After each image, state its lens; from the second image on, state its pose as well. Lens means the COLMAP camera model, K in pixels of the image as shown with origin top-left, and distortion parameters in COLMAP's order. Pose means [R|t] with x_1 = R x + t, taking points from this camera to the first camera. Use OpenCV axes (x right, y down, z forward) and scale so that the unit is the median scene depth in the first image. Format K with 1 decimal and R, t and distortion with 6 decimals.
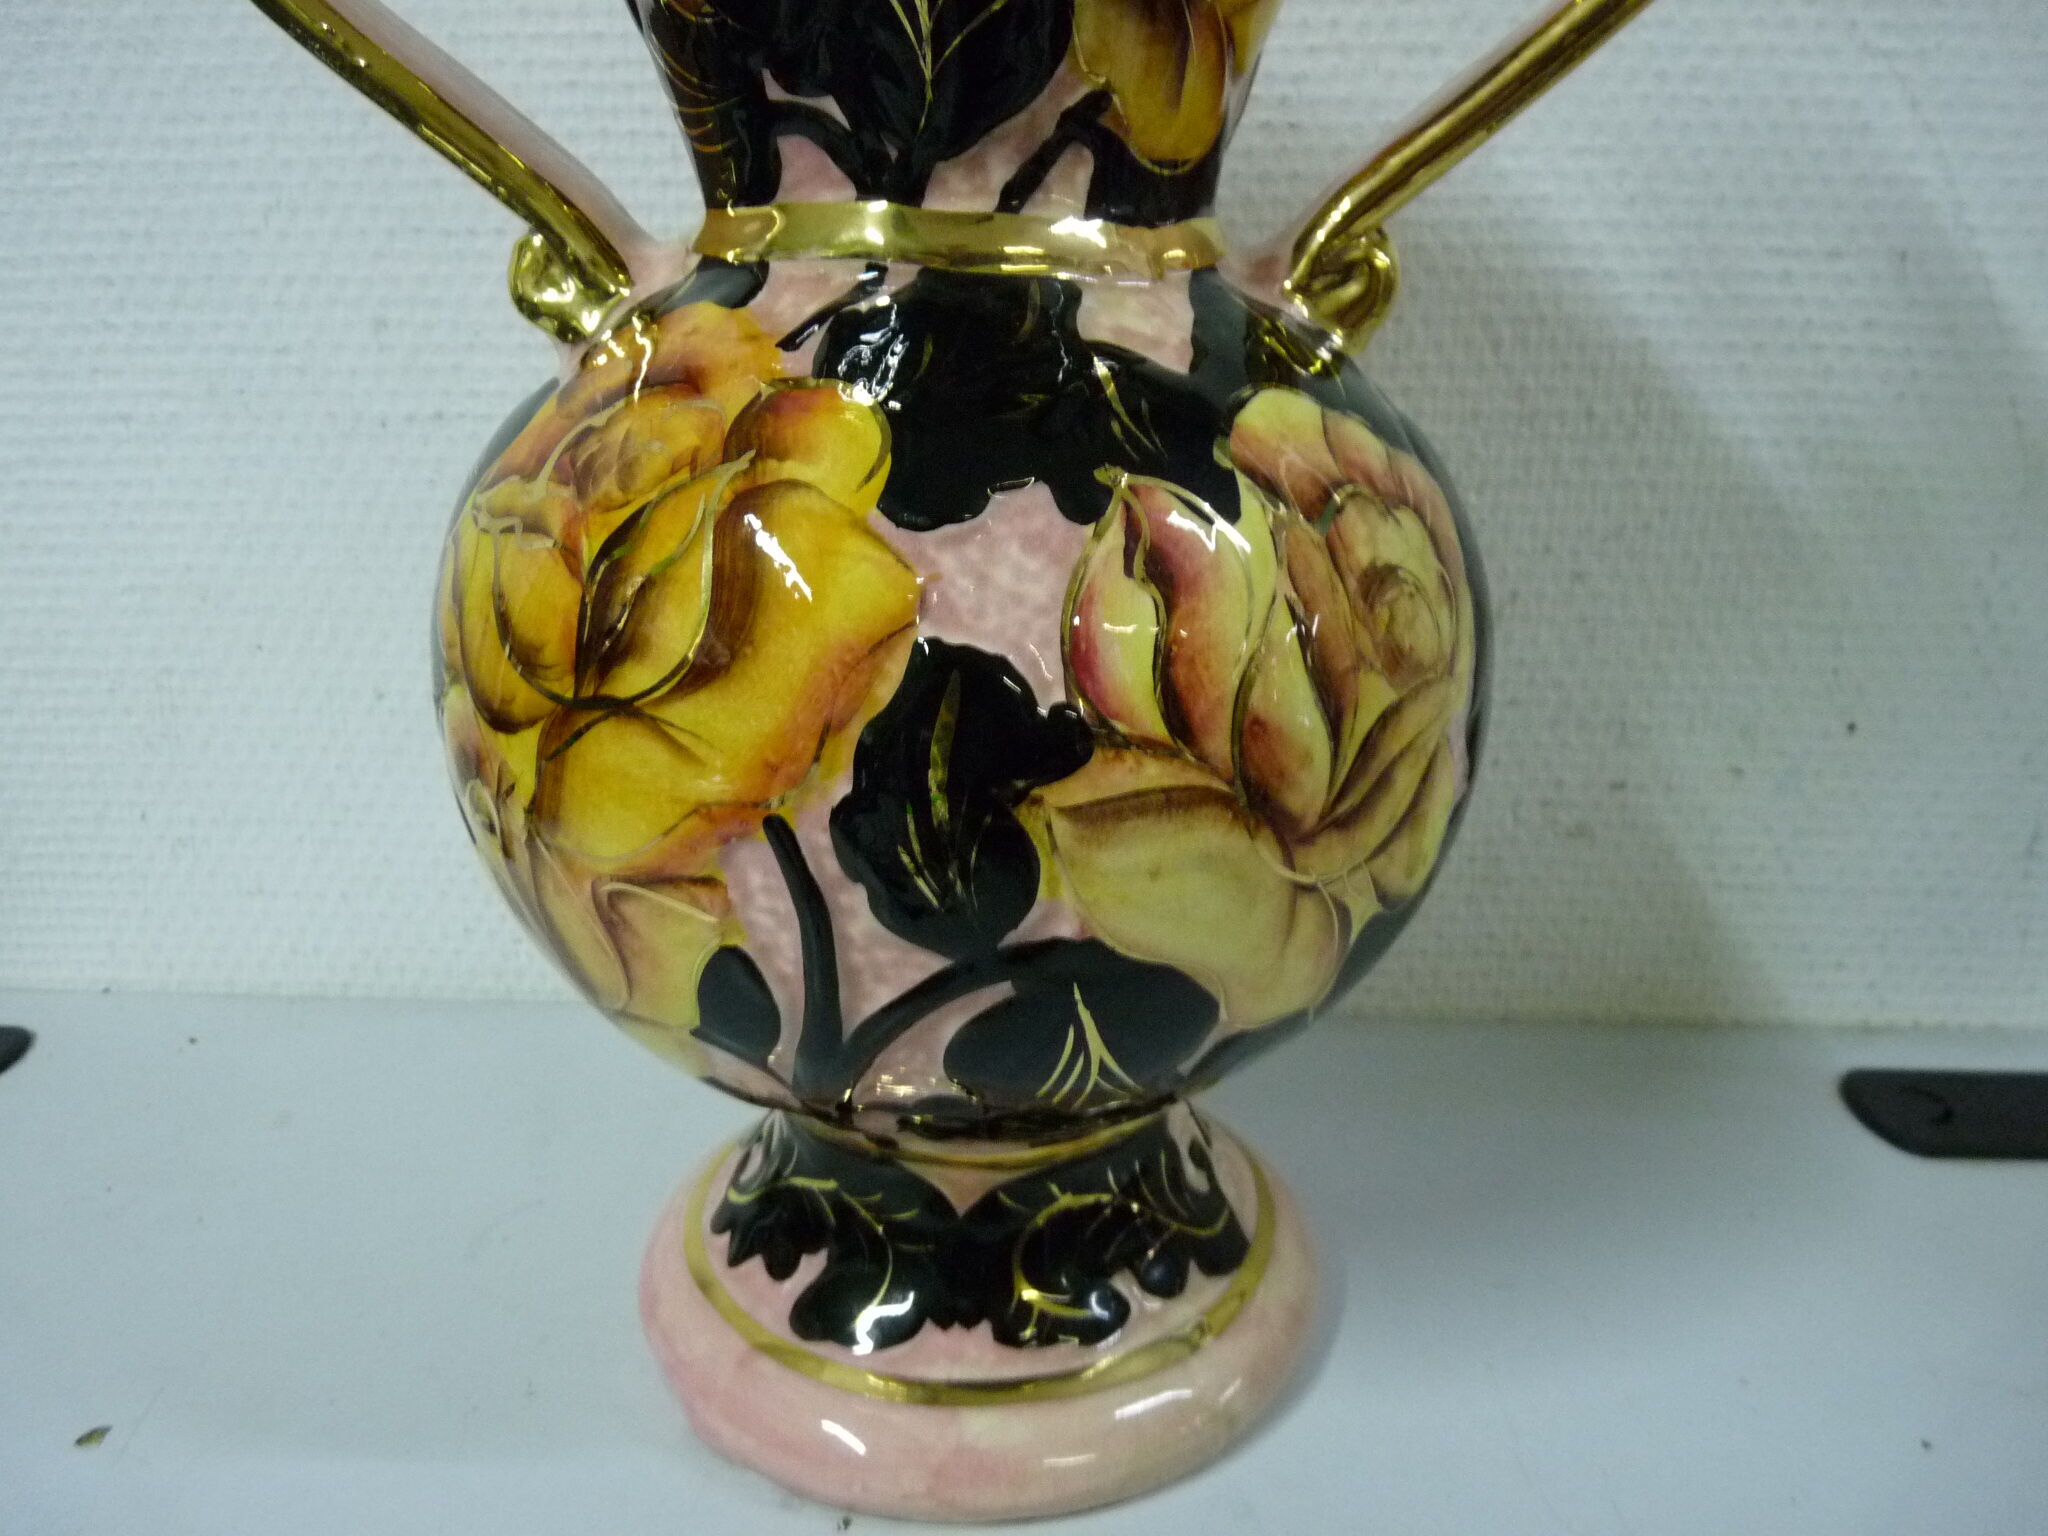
lens RADIAL K [[1659.4, 0, 1019.9], [0, 1659.4, 776.6], [0, 0, 1]] dist [-0.024577, -0.016528]
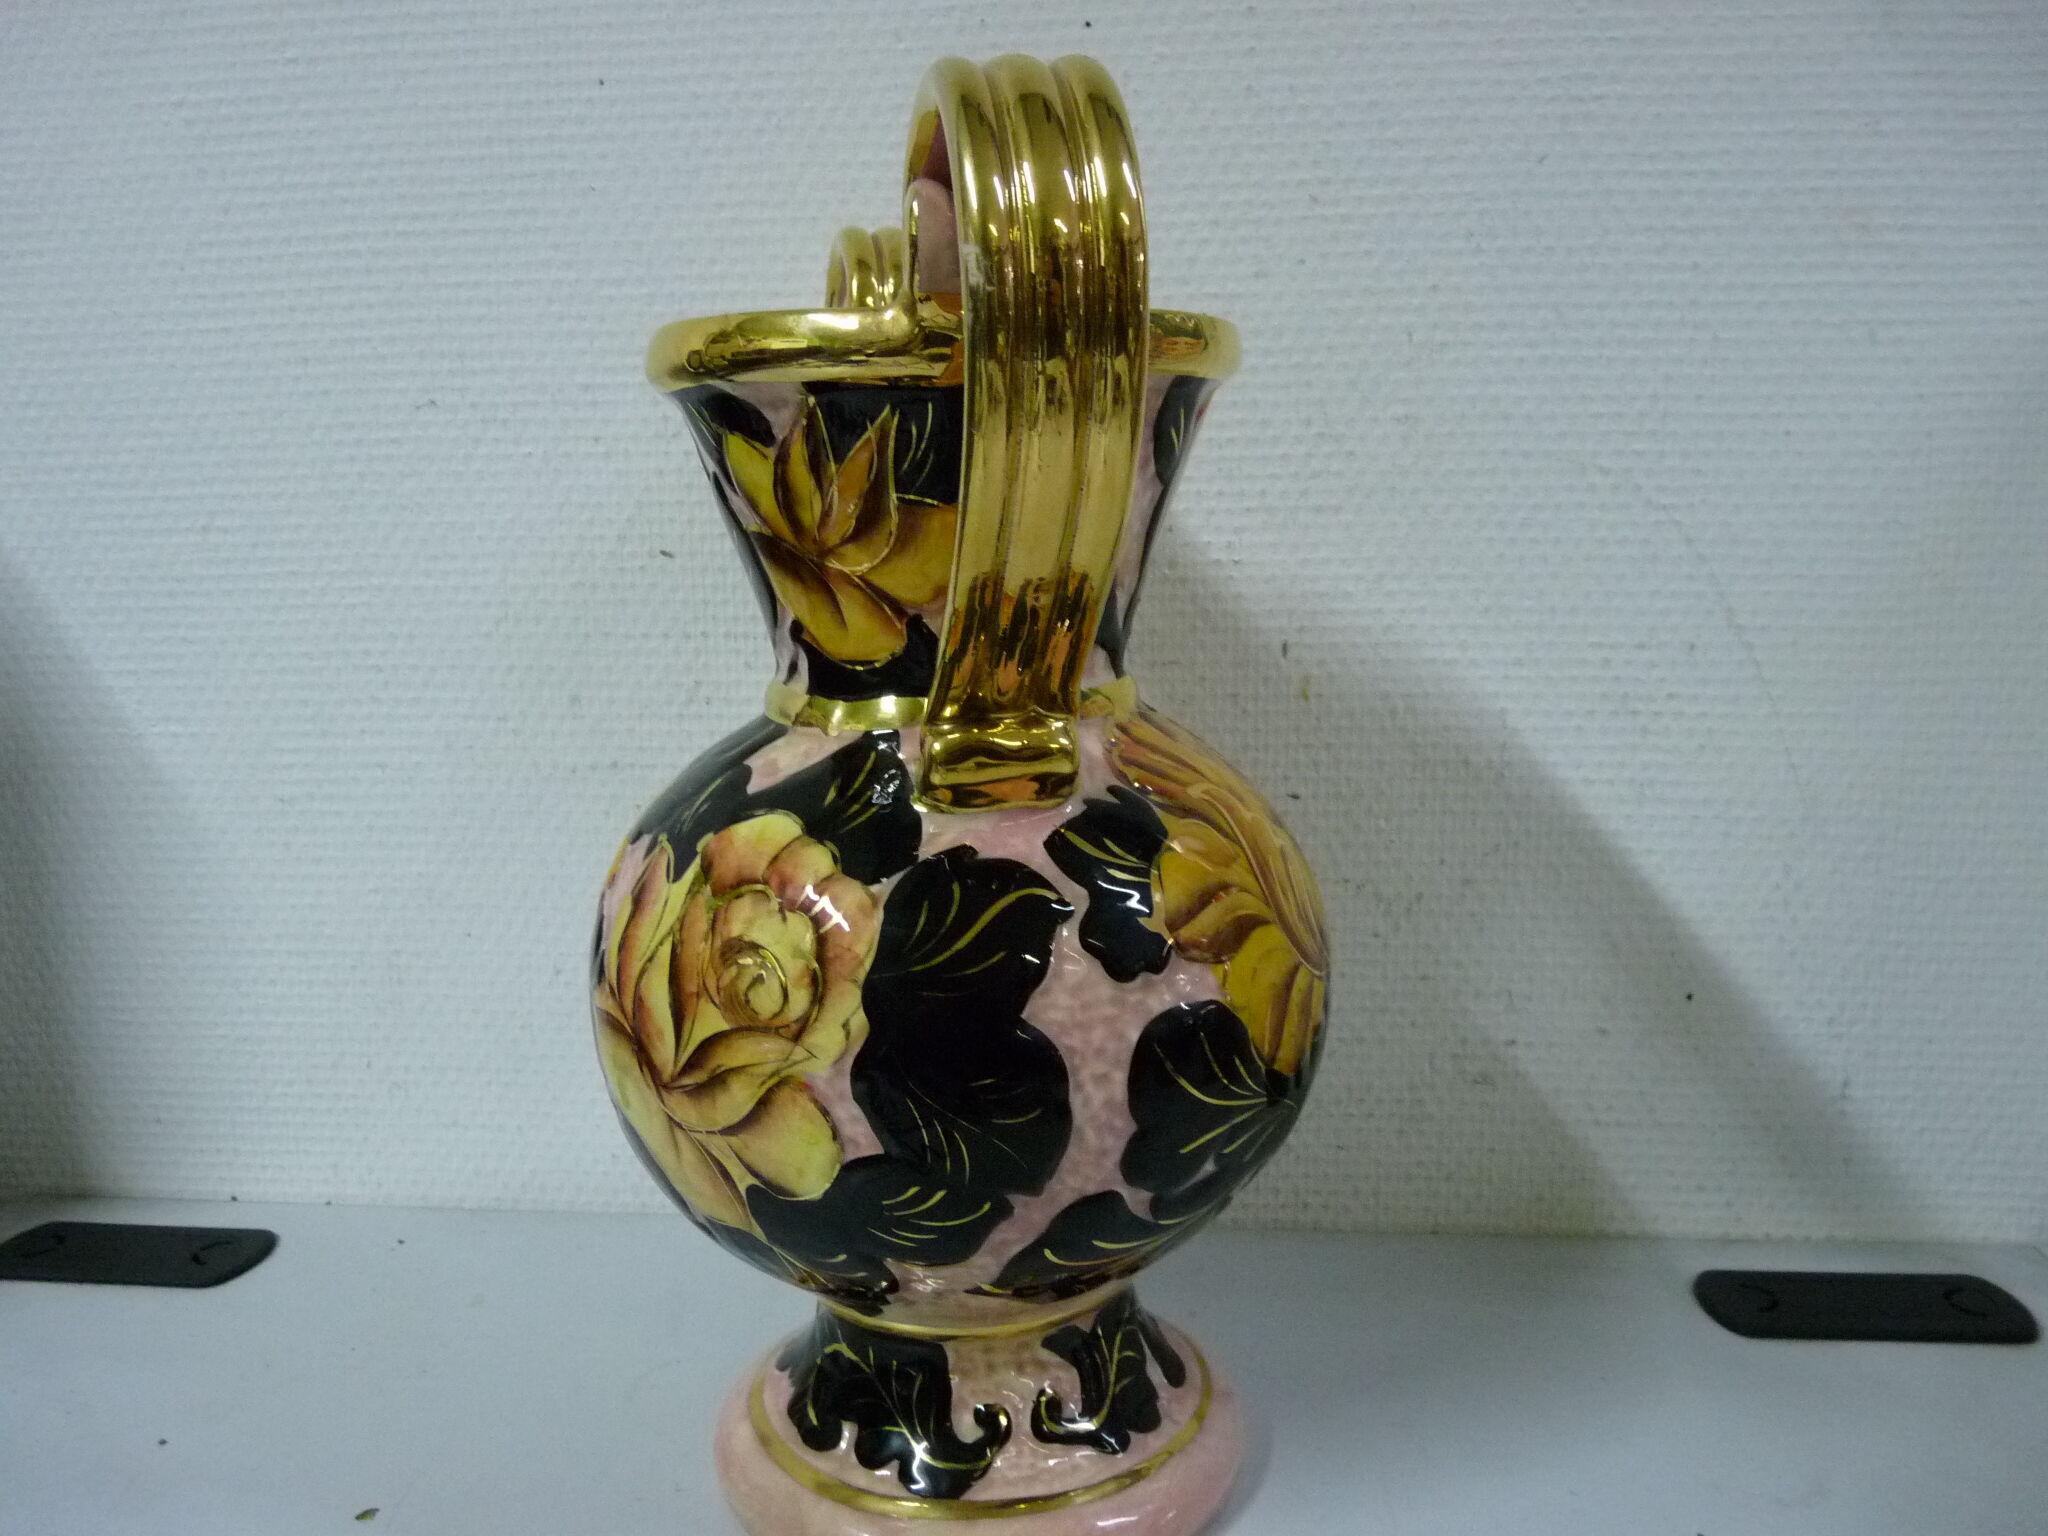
lens RADIAL K [[1659.4, 0, 1017.5], [0, 1659.4, 762.9], [0, 0, 1]] dist [-0.024577, -0.016528]
pose [[0.999174, -0.005489, -0.040258, 0.035002], [-0.000925, 0.987503, -0.157600, -0.006831], [0.040620, 0.157507, 0.986682, -0.343327]]
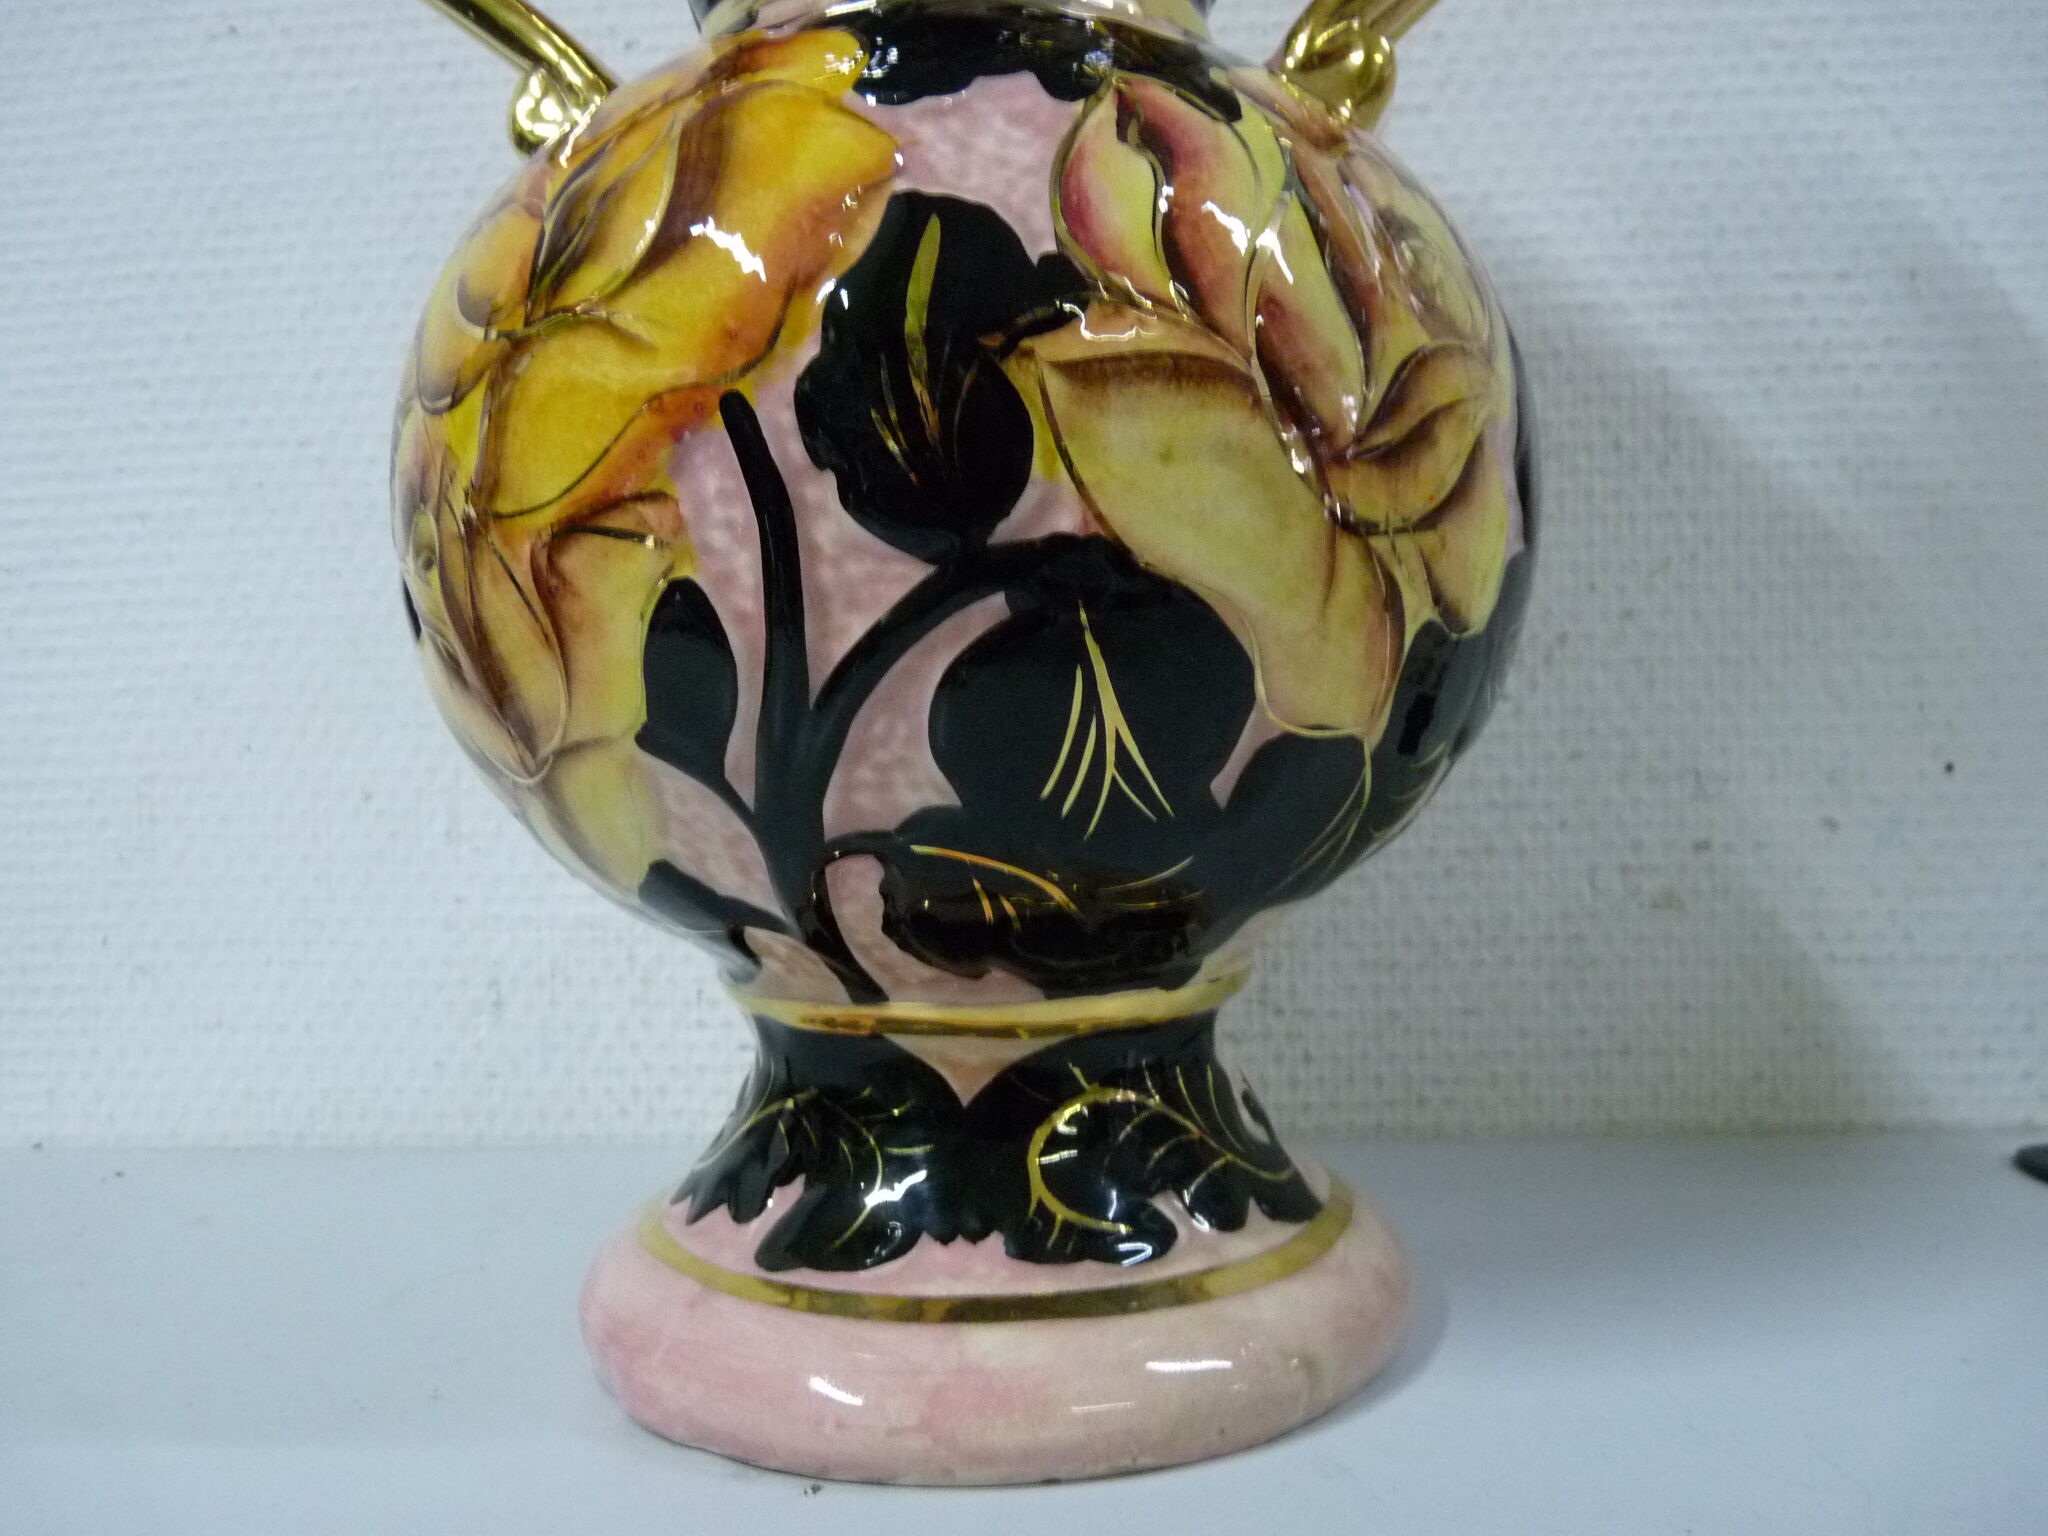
lens RADIAL K [[1659.4, 0, 1013.1], [0, 1659.4, 755.6], [0, 0, 1]] dist [-0.024577, -0.016528]
pose [[0.999261, -0.024997, -0.029214, 0.011979], [0.014623, 0.949797, -0.312525, 0.256607], [0.035560, 0.311867, 0.949460, 0.118369]]
